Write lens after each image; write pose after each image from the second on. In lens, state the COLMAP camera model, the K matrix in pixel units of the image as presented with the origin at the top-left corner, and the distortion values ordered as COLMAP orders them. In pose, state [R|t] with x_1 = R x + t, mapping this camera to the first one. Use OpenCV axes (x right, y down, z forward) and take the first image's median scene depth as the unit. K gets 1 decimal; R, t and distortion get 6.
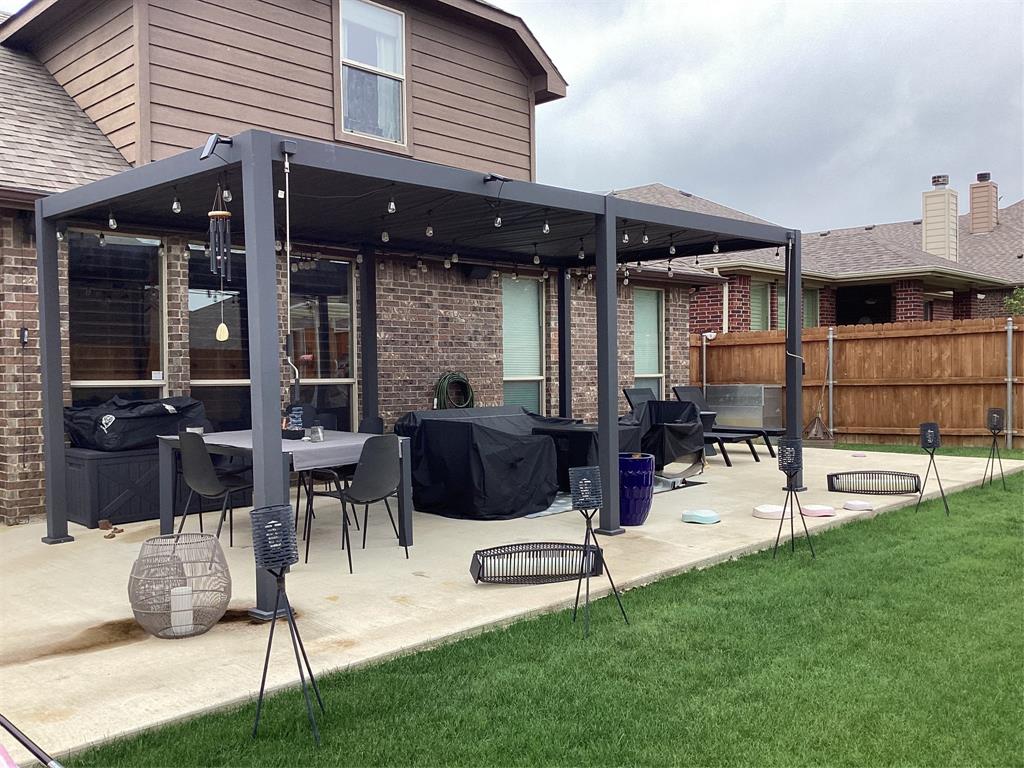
lens RADIAL K [[932.4, 0, 509.1], [0, 932.4, 383.7], [0, 0, 1]] dist [0.006735, 0.000000]
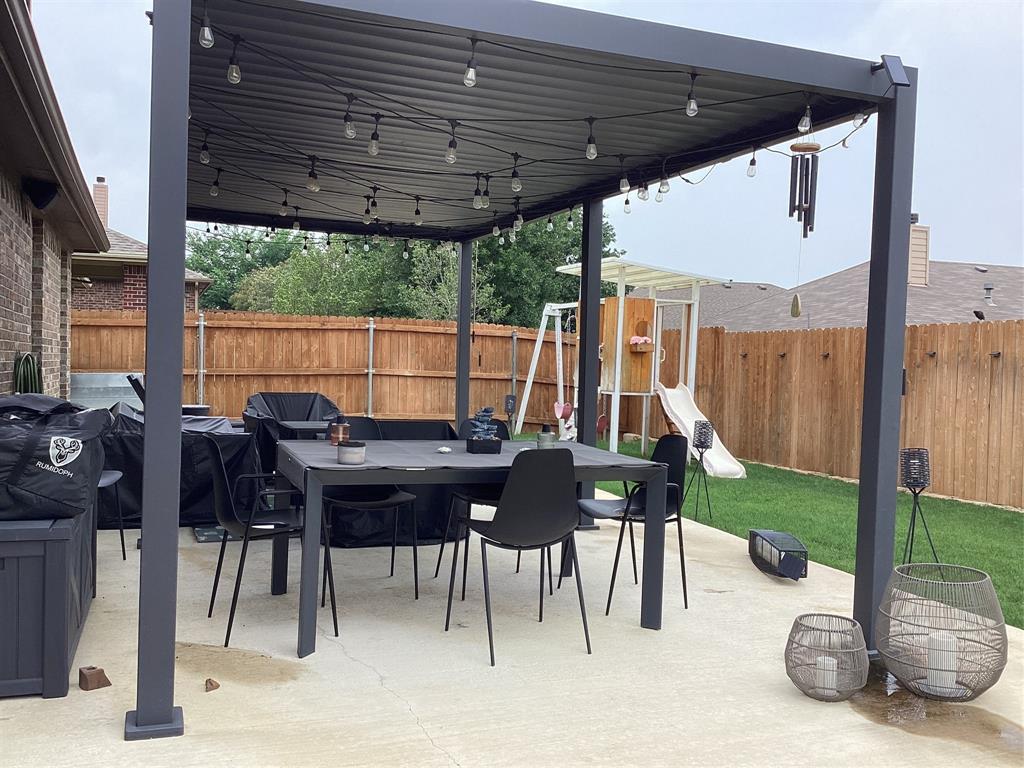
lens RADIAL K [[932.4, 0, 508.7], [0, 932.4, 384.7], [0, 0, 1]] dist [0.006735, 0.000000]
pose [[0.431296, -0.003503, 0.902204, -0.407234], [-0.010272, 0.999909, 0.008793, 0.000657], [-0.902152, -0.013060, 0.431220, 0.329769]]
